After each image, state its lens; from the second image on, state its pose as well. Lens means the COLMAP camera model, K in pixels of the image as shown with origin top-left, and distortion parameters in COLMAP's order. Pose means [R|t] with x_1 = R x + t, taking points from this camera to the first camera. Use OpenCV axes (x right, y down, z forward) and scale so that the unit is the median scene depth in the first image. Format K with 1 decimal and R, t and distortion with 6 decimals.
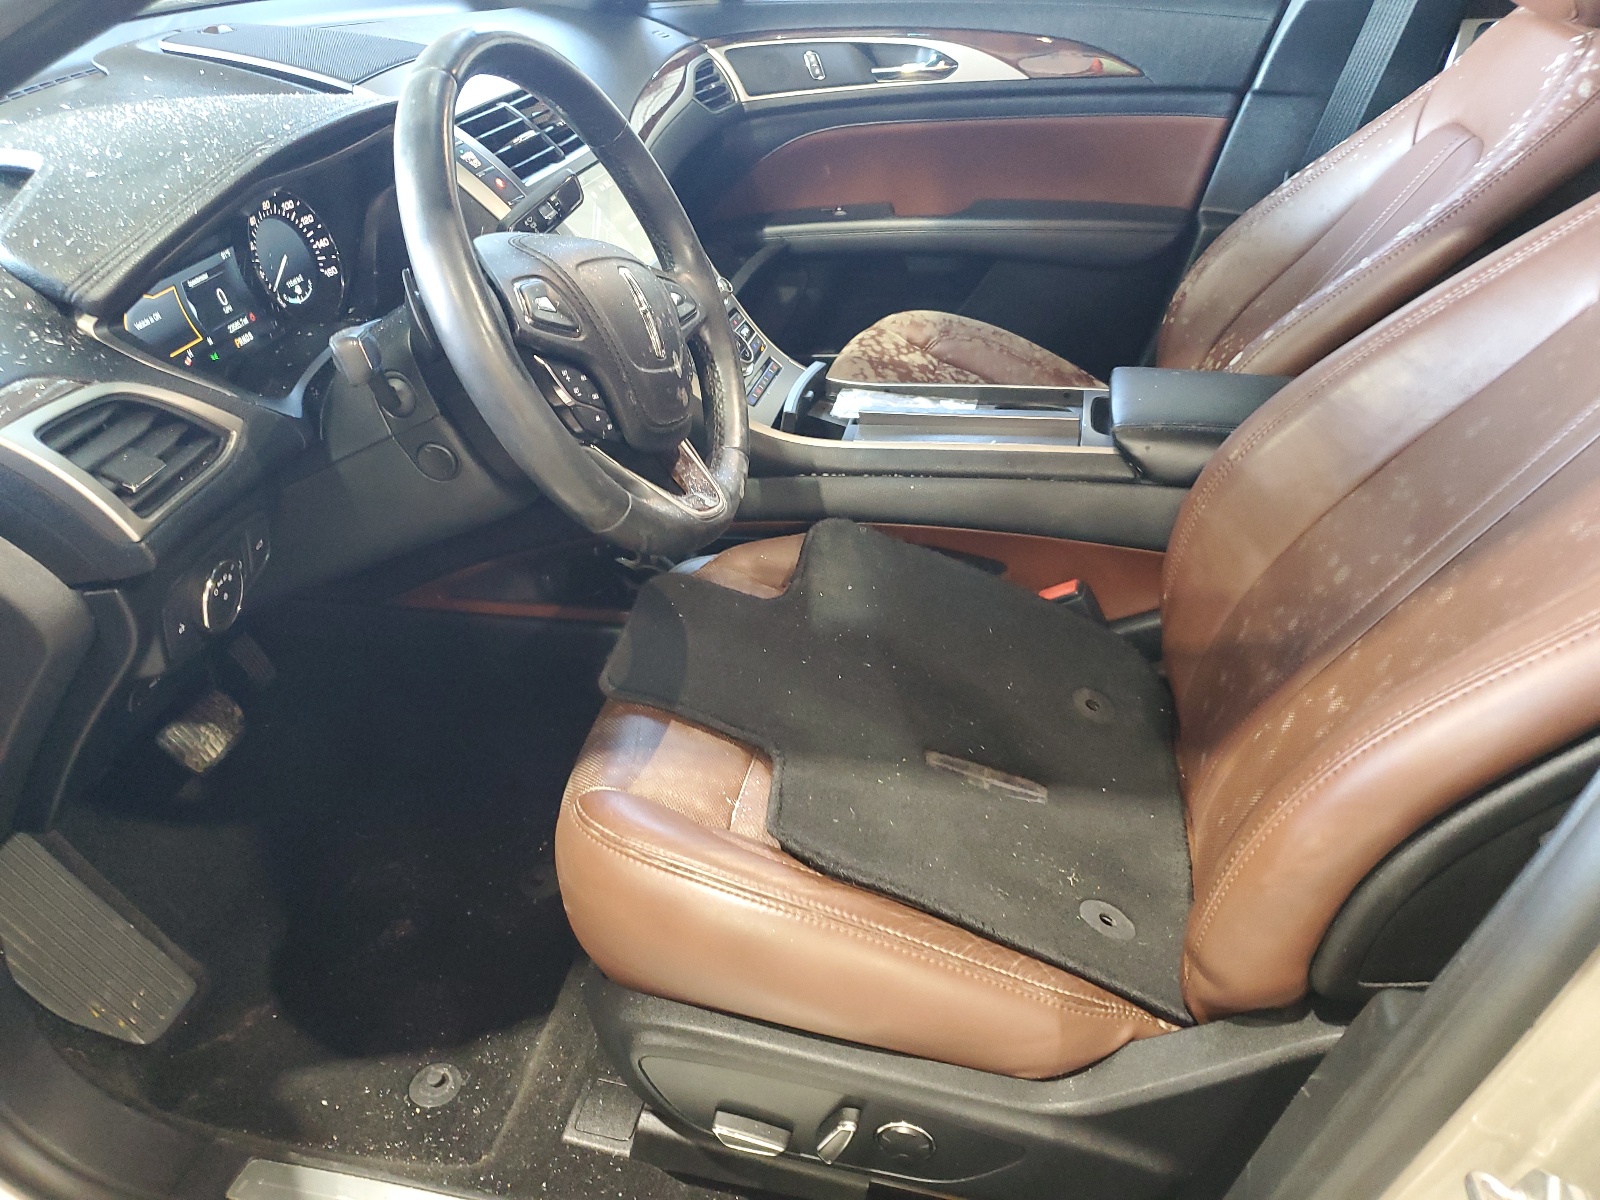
lens RADIAL K [[1231.1, 0, 795.5], [0, 1231.1, 638.5], [0, 0, 1]] dist [0.101155, -0.265403]
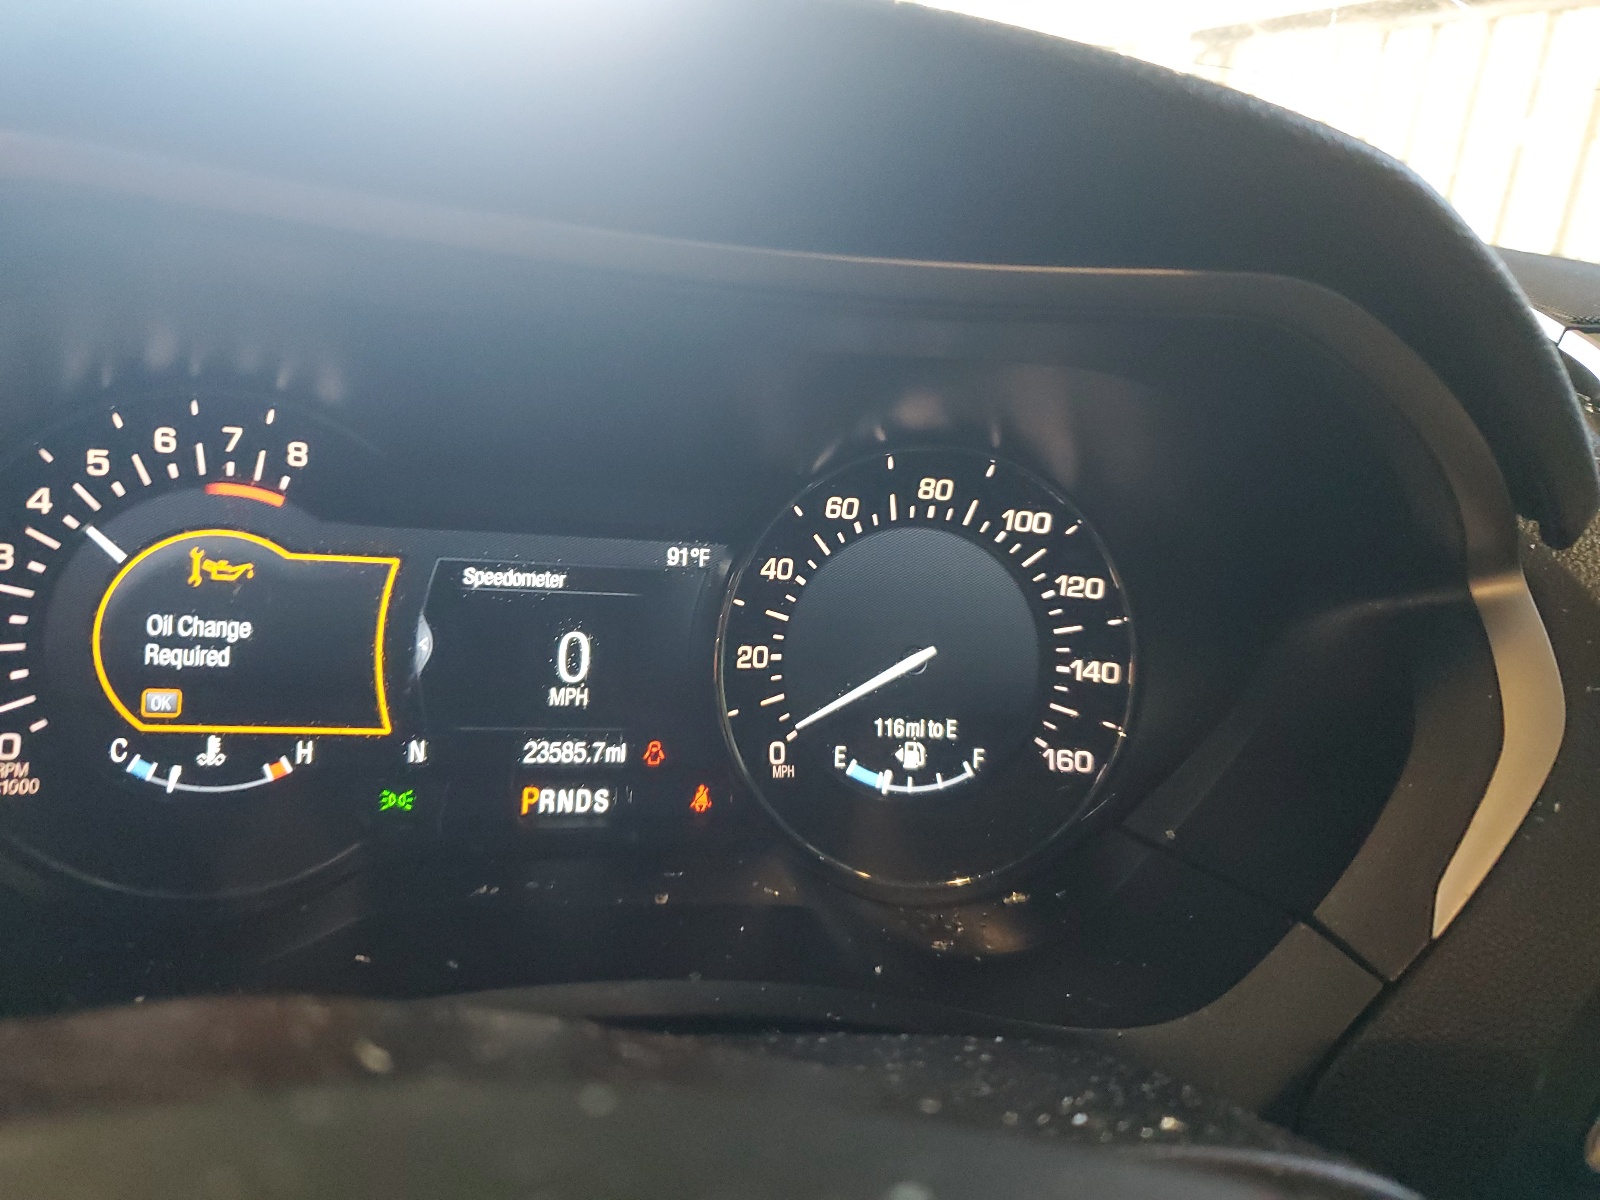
lens RADIAL K [[1255.3, 0, 800.0], [0, 1255.3, 600.0], [0, 0, 1]] dist [-0.002313, -0.009087]
pose [[0.438166, 0.328415, -0.836752, -0.144681], [-0.593127, 0.805090, 0.005396, -0.269291], [0.675433, 0.493936, 0.547555, 0.713218]]
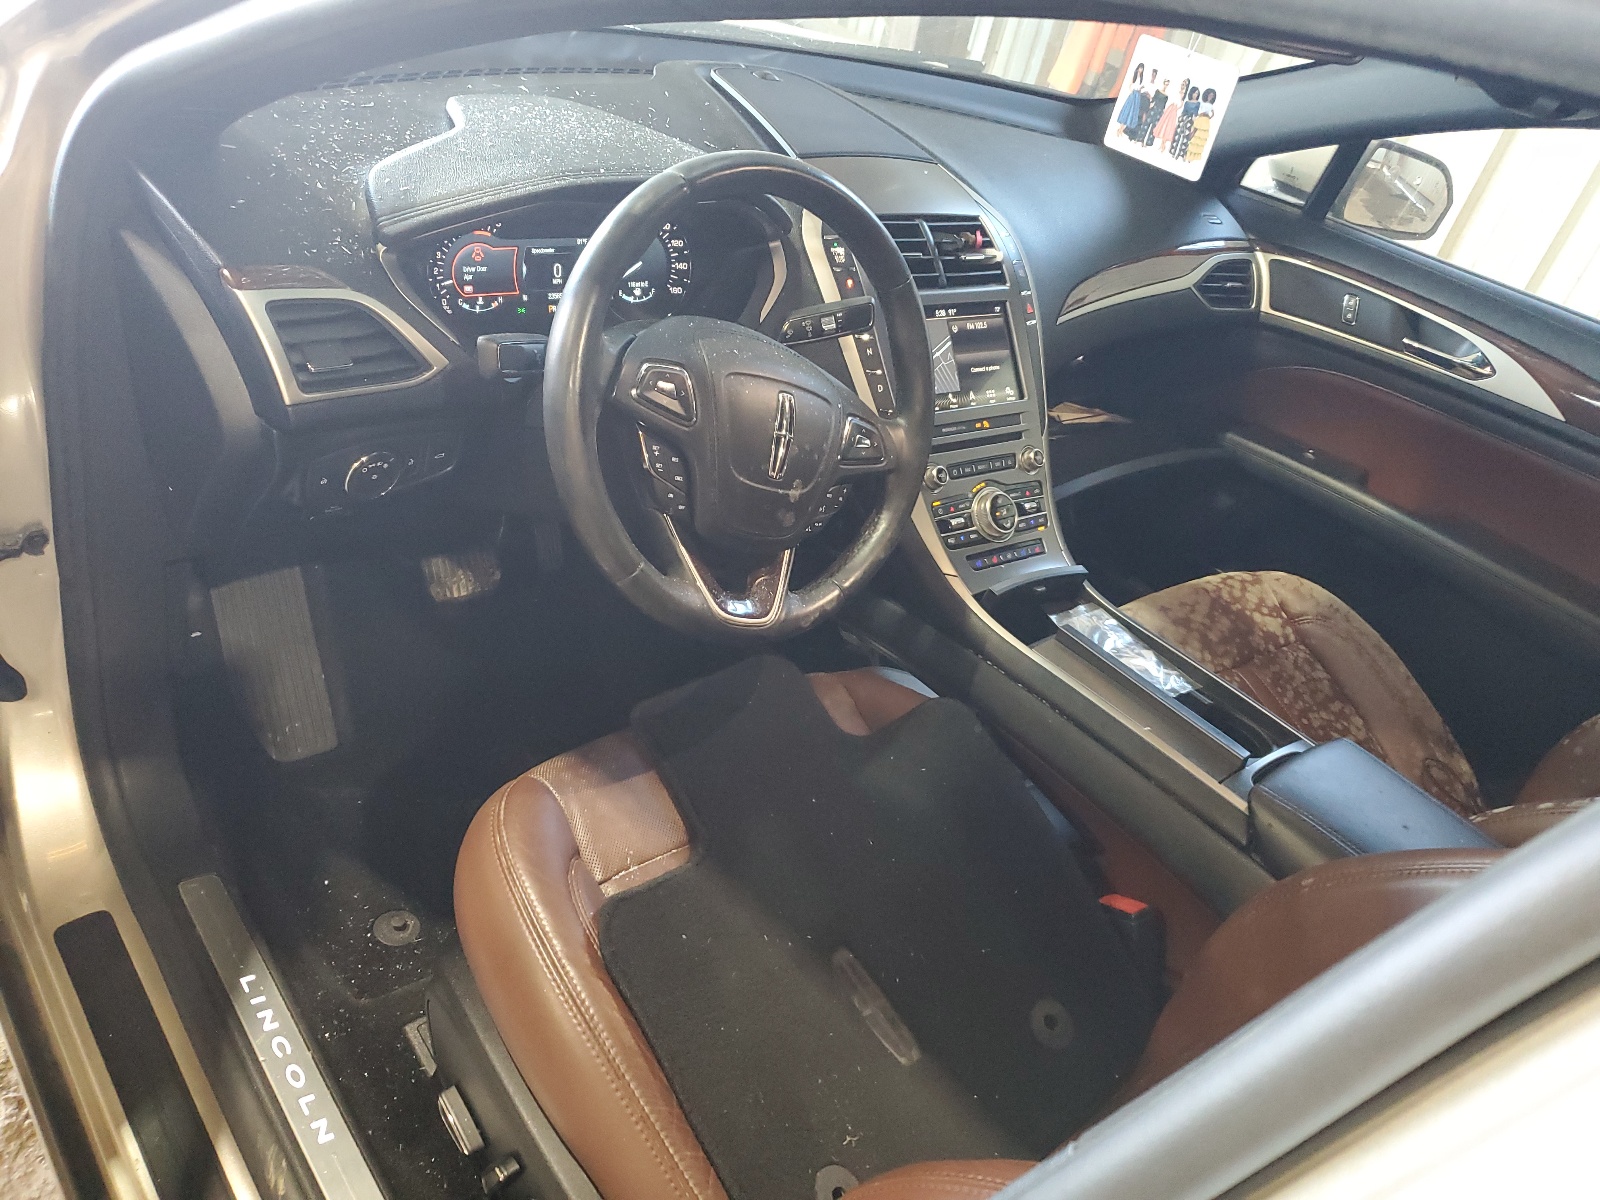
lens RADIAL K [[1255.3, 0, 800.0], [0, 1255.3, 600.0], [0, 0, 1]] dist [-0.002313, -0.009087]
pose [[0.756836, 0.503724, -0.416486, 0.328791], [-0.532500, 0.844707, 0.053983, -0.162759], [0.379001, 0.180922, 0.907538, 0.024123]]
